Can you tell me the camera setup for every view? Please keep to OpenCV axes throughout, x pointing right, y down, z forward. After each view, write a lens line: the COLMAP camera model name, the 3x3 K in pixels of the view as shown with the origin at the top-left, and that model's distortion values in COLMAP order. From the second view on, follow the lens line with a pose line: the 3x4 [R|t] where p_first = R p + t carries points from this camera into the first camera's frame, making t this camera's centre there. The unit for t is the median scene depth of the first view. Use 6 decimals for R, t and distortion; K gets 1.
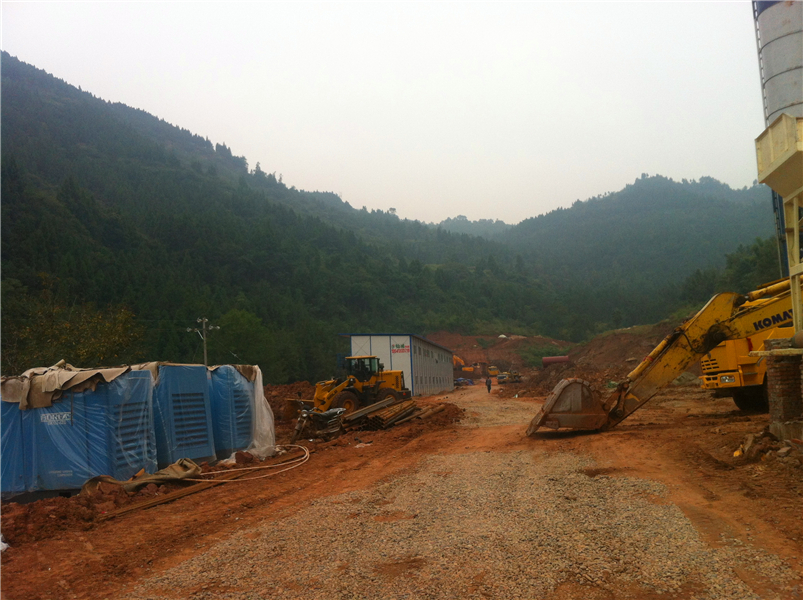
lens RADIAL K [[757.2, 0, 390.9], [0, 757.2, 299.1], [0, 0, 1]] dist [0.107575, -0.355828]
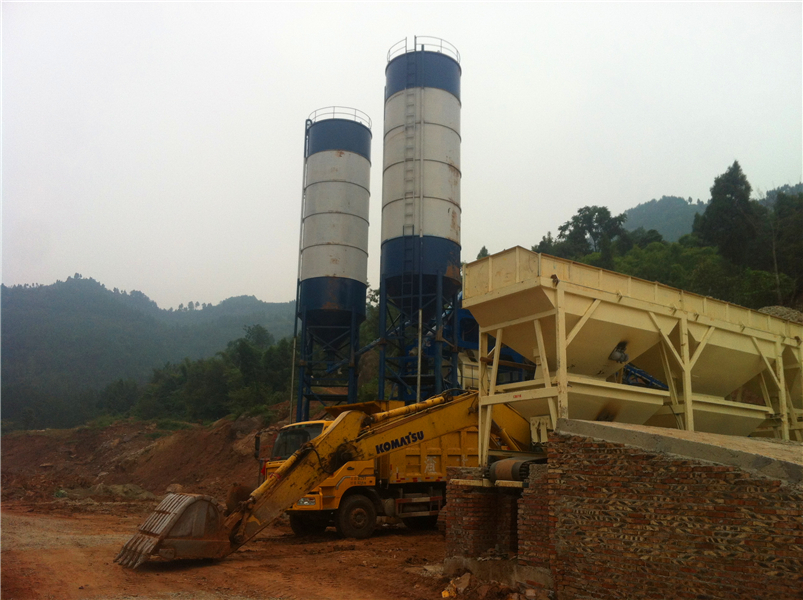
lens RADIAL K [[757.2, 0, 390.9], [0, 757.2, 299.1], [0, 0, 1]] dist [0.107575, -0.355828]
pose [[0.728431, 0.218732, 0.649265, -0.185607], [-0.125564, 0.974237, -0.187338, 0.027785], [-0.673515, 0.054938, 0.737129, 0.248491]]
